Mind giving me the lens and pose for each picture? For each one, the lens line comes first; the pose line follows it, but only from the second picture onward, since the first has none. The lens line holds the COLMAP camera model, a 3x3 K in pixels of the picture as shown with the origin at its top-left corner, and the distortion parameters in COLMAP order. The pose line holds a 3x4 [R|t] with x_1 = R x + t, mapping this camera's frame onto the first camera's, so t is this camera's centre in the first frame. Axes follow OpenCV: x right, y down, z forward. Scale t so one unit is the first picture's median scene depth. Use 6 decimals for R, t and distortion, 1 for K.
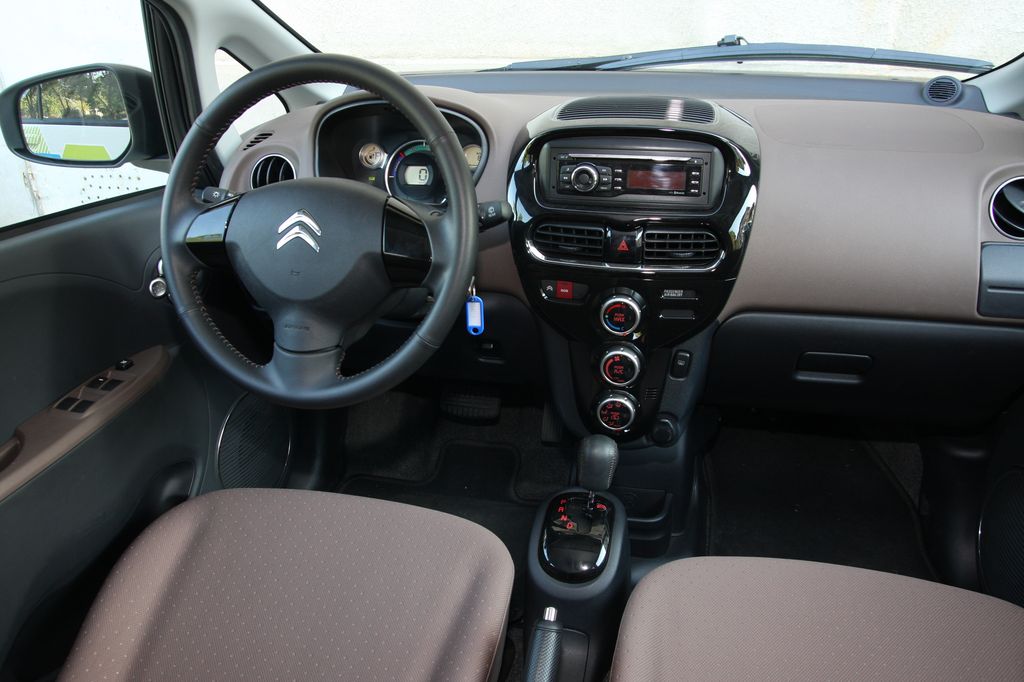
lens RADIAL K [[825.4, 0, 506.3], [0, 825.4, 345.9], [0, 0, 1]] dist [-0.085052, 0.087267]
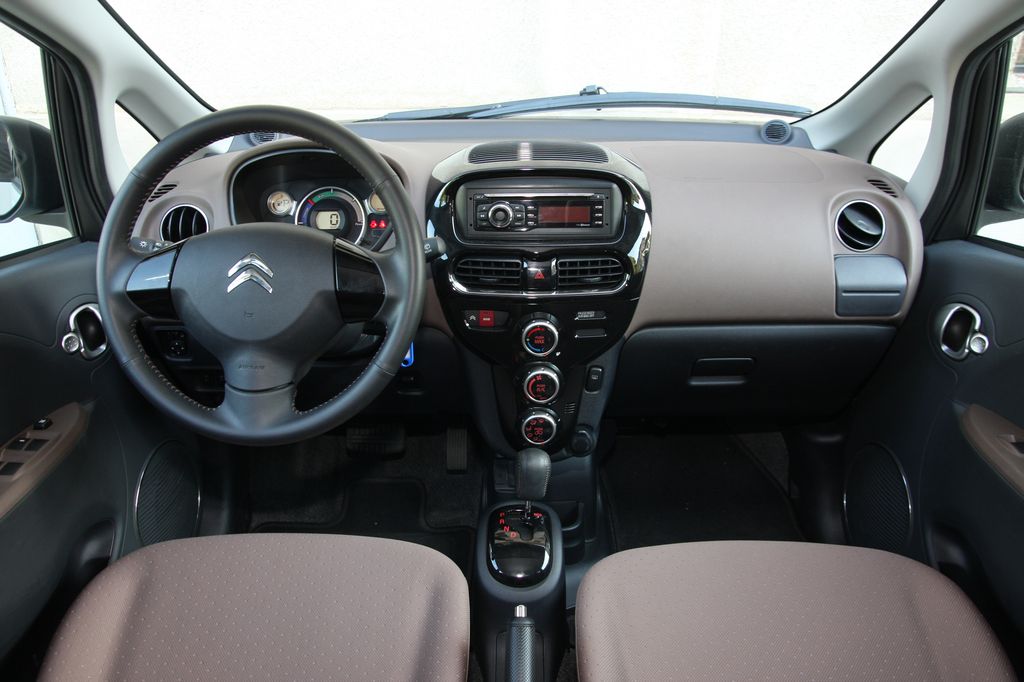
lens RADIAL K [[825.4, 0, 512.8], [0, 825.4, 338.6], [0, 0, 1]] dist [-0.085052, 0.087267]
pose [[0.973849, -0.067294, 0.217003, -0.131552], [0.080955, 0.995217, -0.054680, 0.020455], [-0.212286, 0.070818, 0.974638, -0.061763]]
